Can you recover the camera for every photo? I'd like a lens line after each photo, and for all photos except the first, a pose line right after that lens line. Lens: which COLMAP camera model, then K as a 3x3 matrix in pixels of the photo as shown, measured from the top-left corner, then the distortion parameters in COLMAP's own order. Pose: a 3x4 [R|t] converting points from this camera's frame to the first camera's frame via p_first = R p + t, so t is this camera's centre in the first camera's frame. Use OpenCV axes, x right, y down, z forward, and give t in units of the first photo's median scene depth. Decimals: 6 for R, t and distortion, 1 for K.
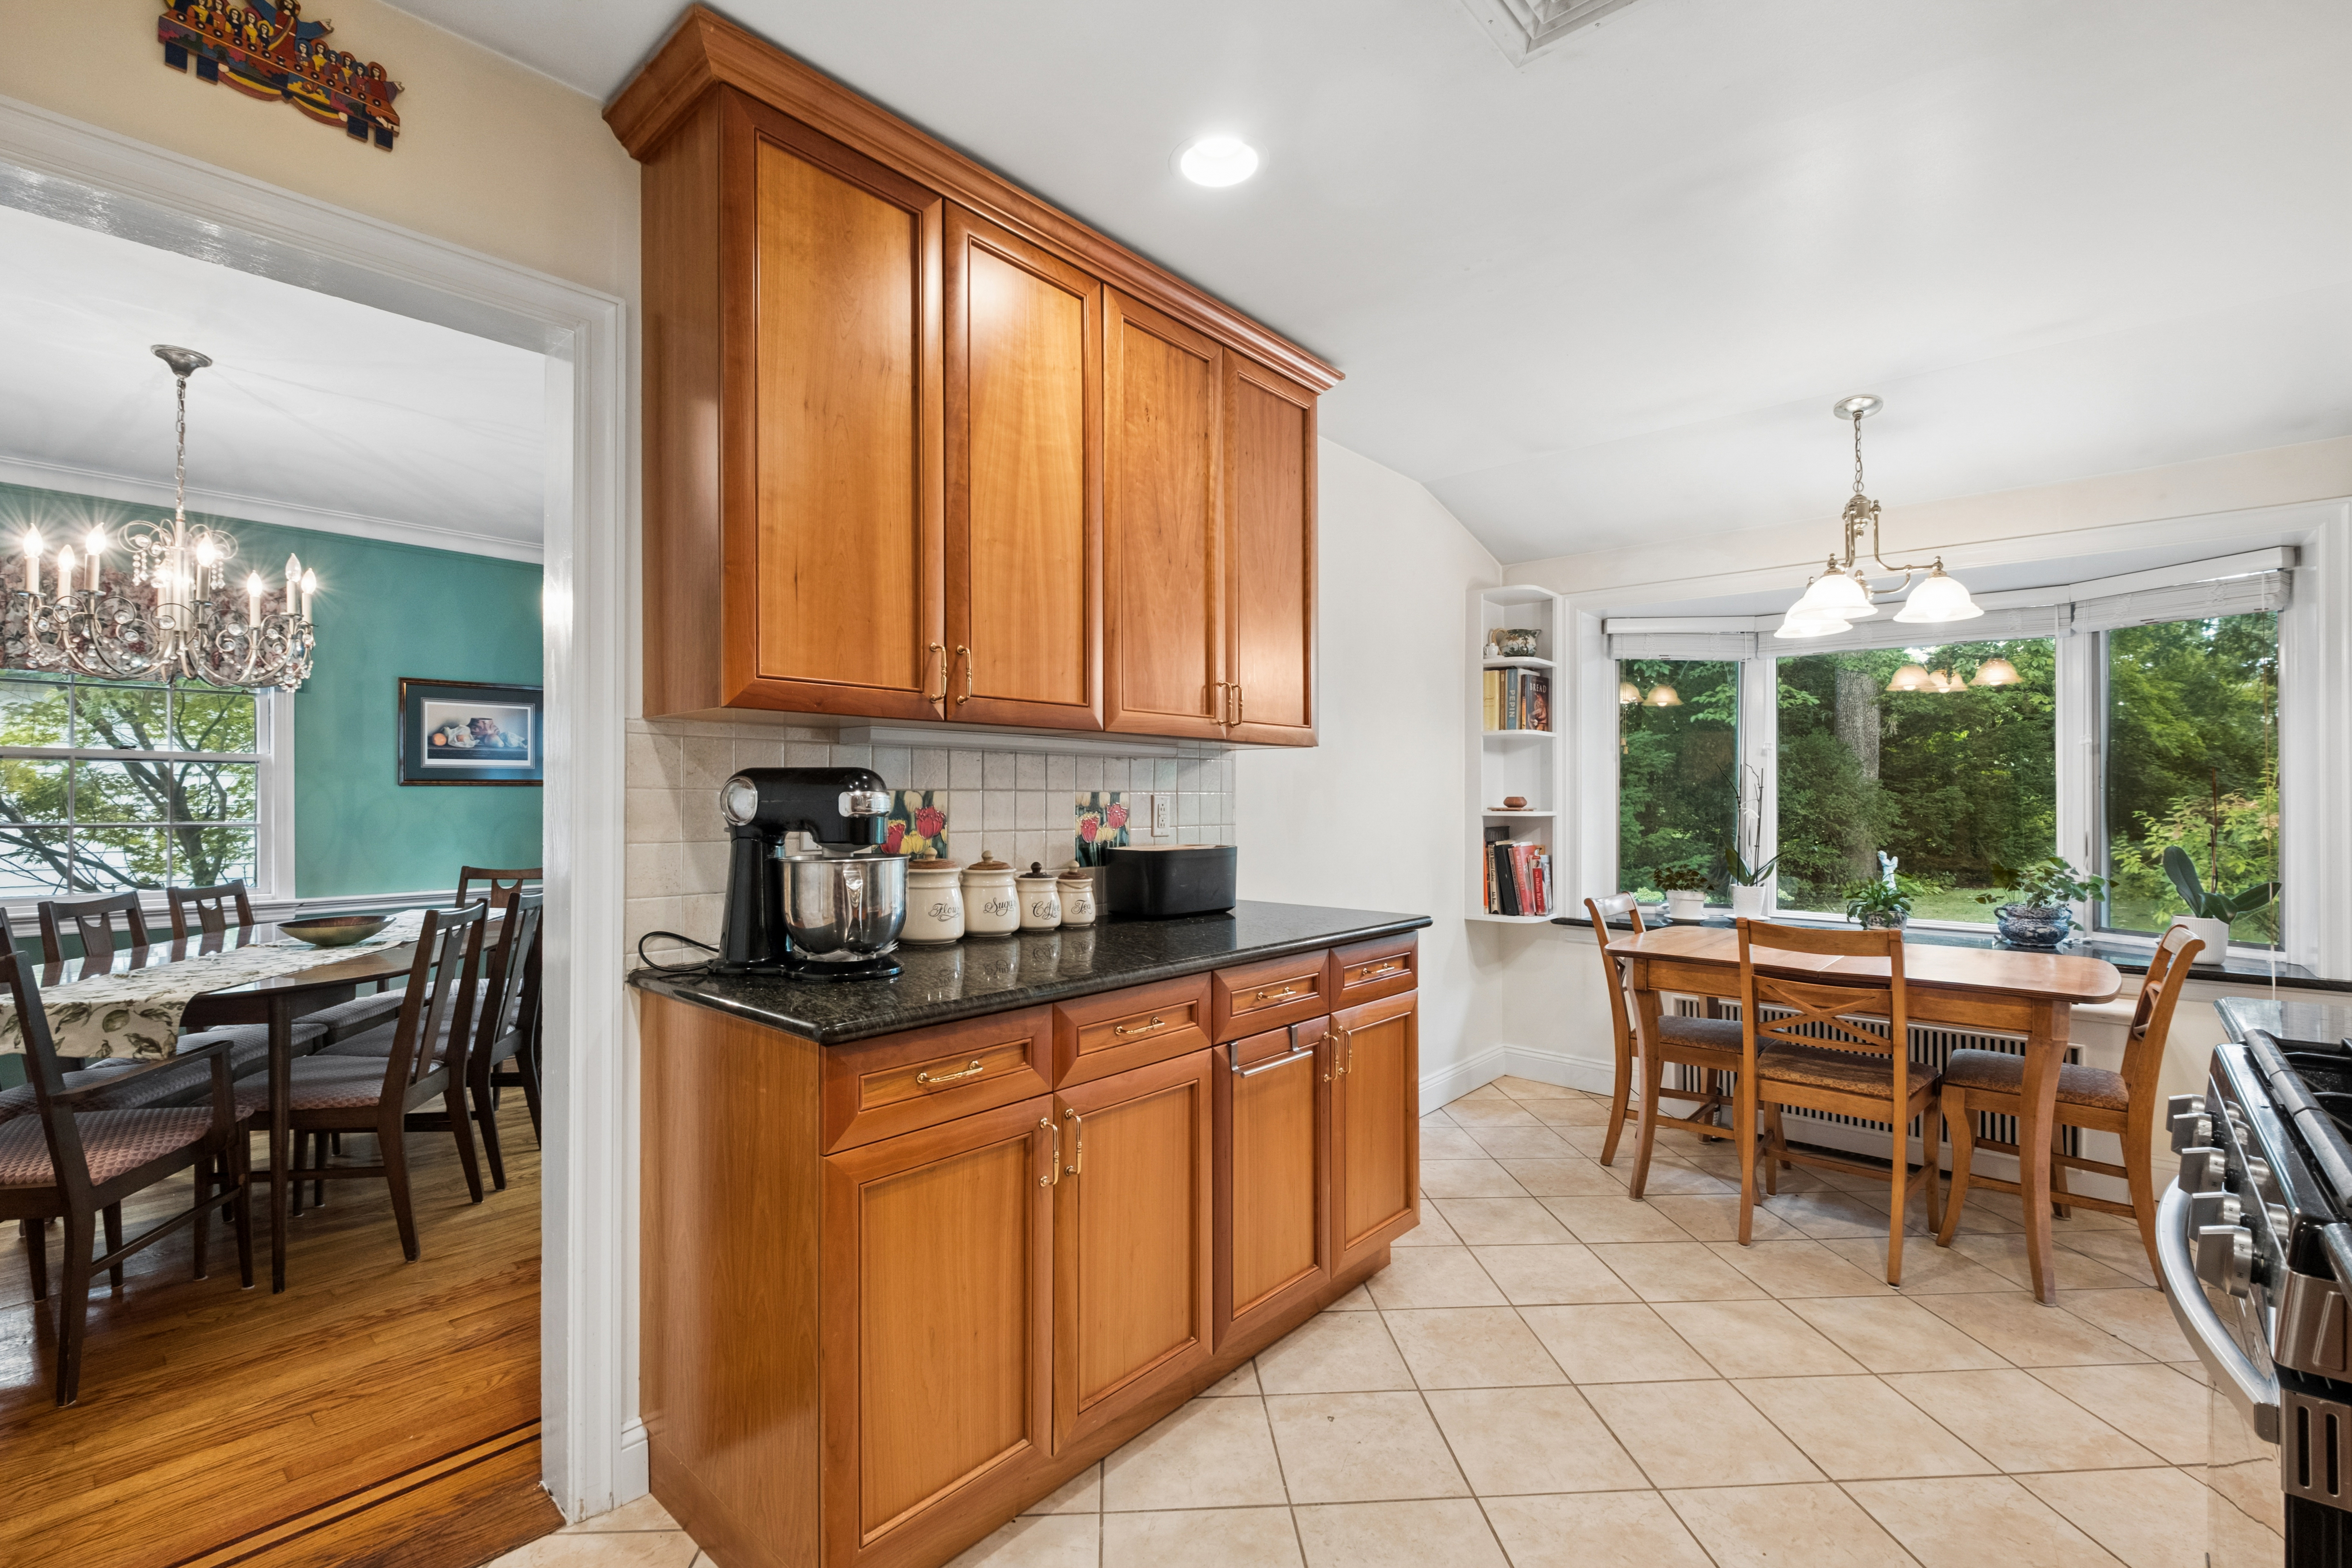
lens RADIAL K [[1040.1, 0, 1179.1], [0, 1040.1, 801.0], [0, 0, 1]] dist [0.000932, -0.000965]
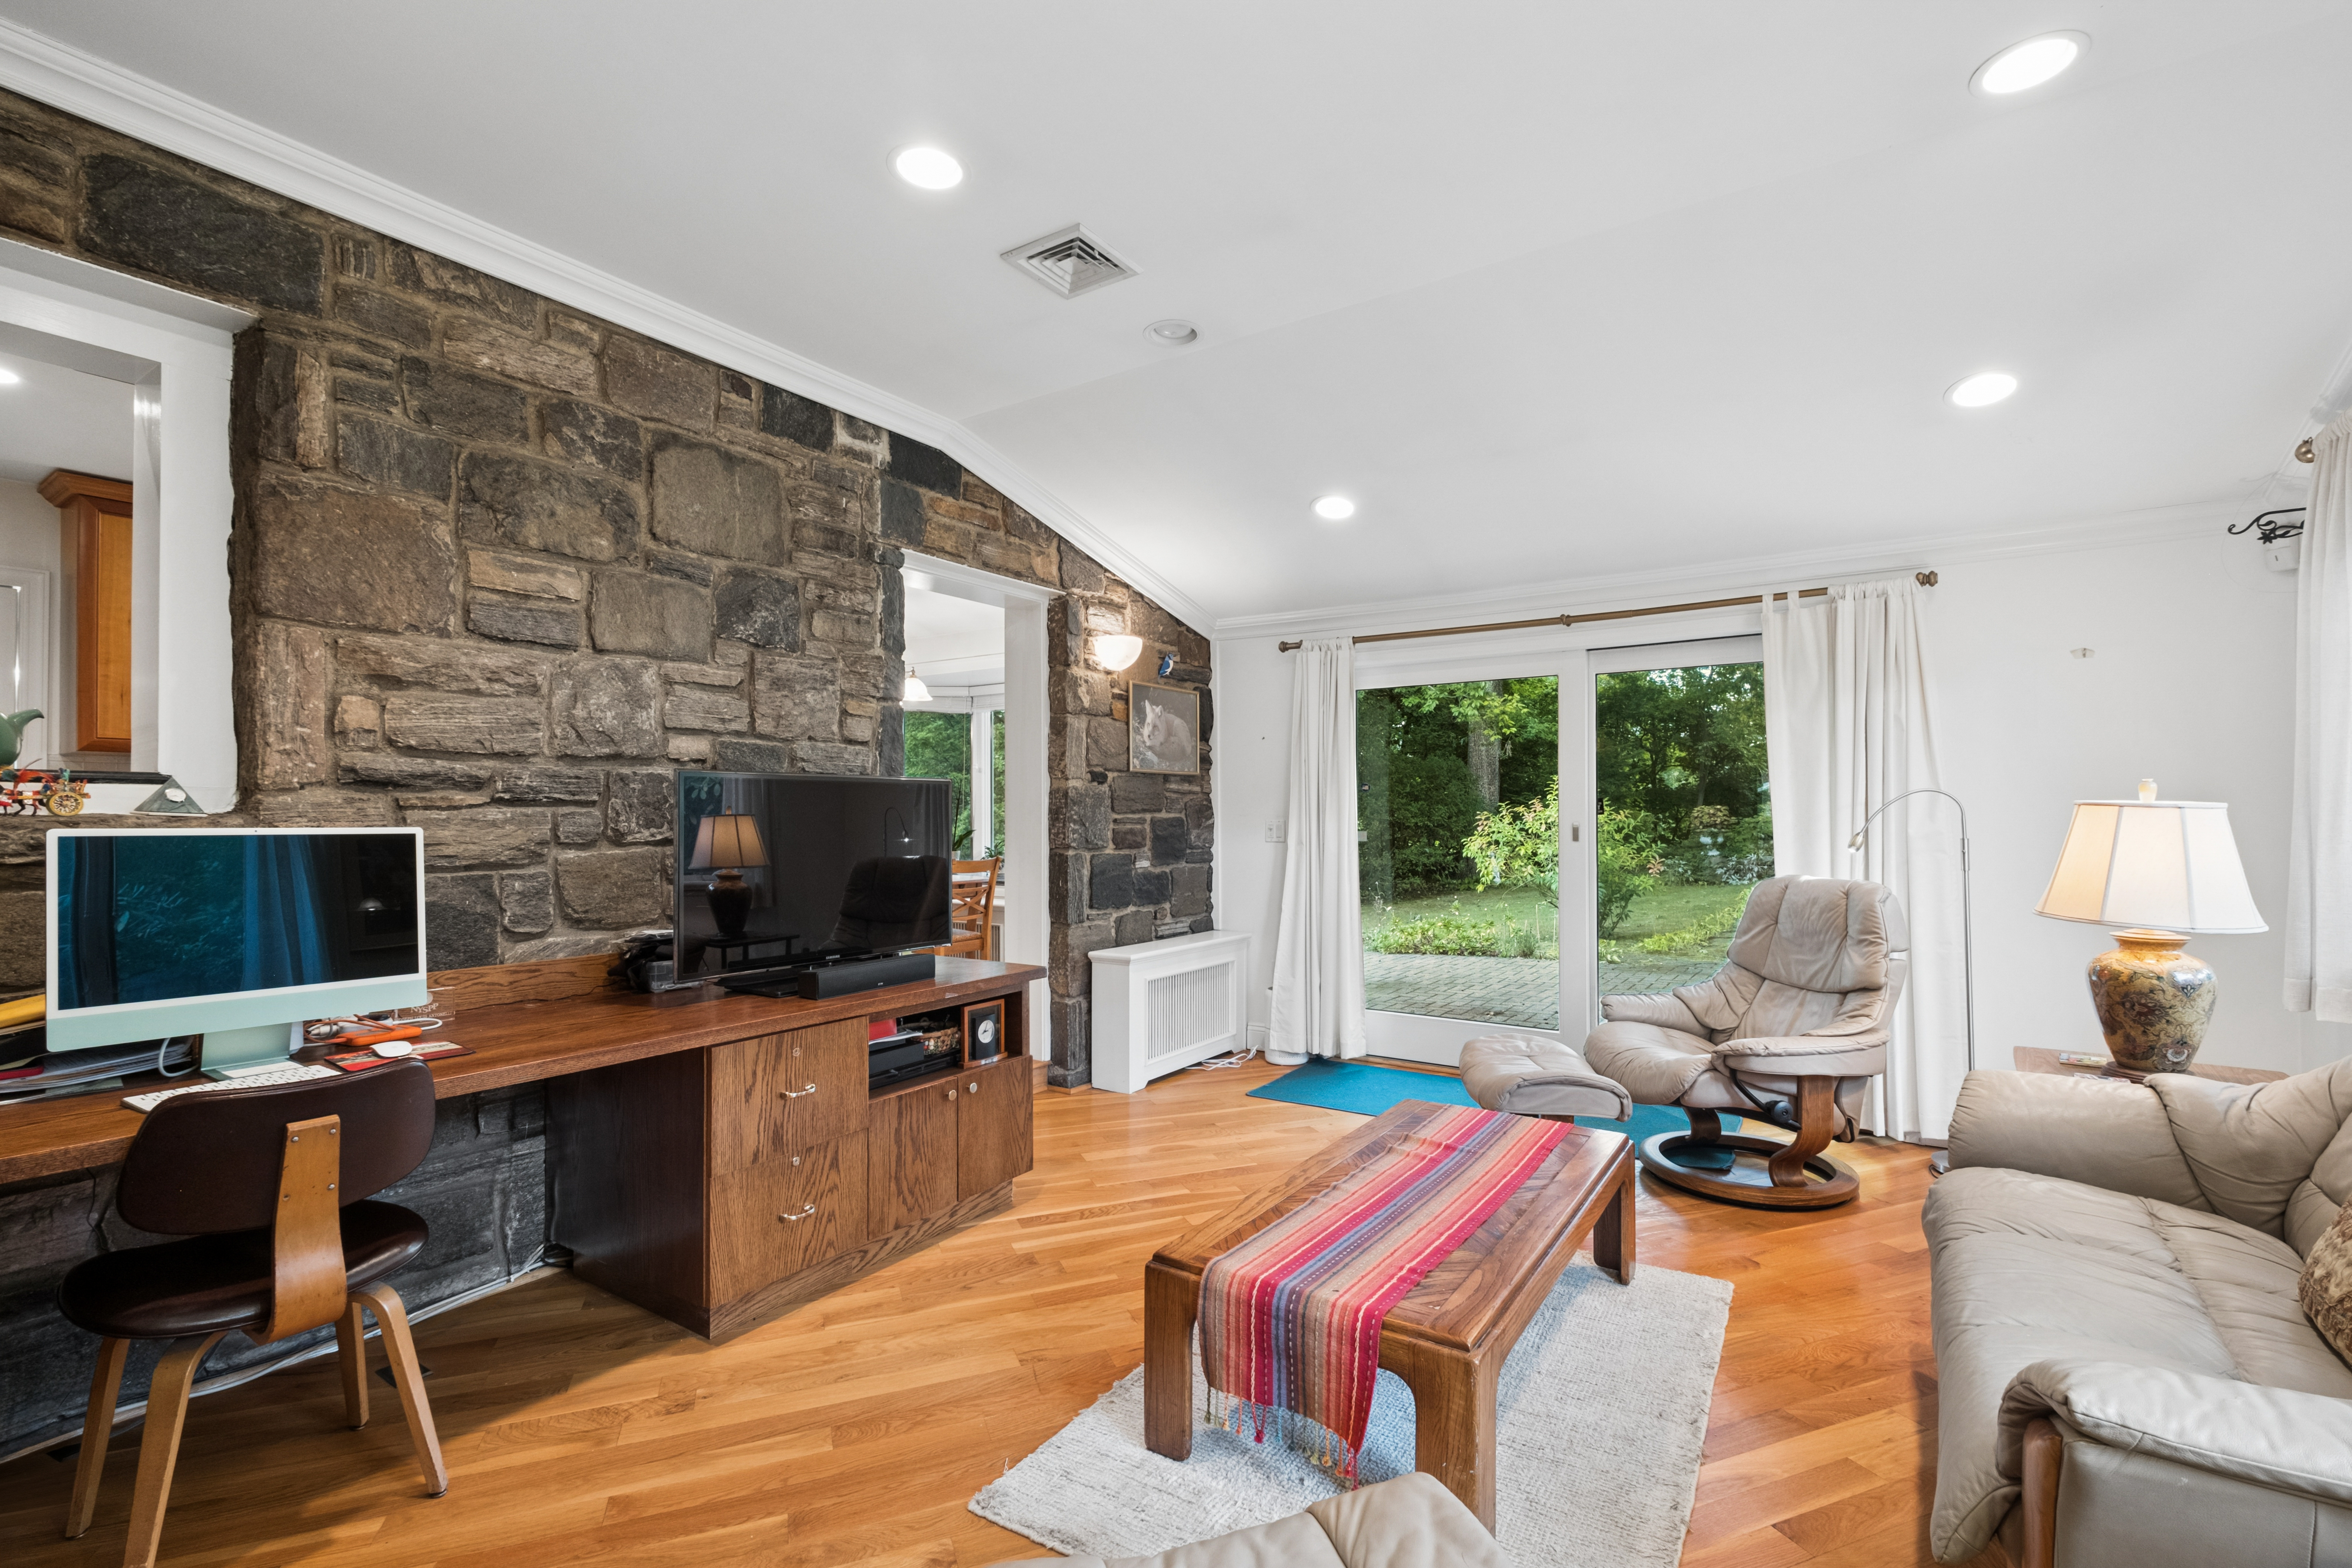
lens RADIAL K [[1040.1, 0, 1179.1], [0, 1040.1, 801.0], [0, 0, 1]] dist [0.000932, -0.000965]
pose [[0.992686, -0.002661, 0.120693, 1.541904], [0.004941, 0.999815, -0.018599, 0.073024], [-0.120621, 0.019059, 0.992516, -1.449415]]
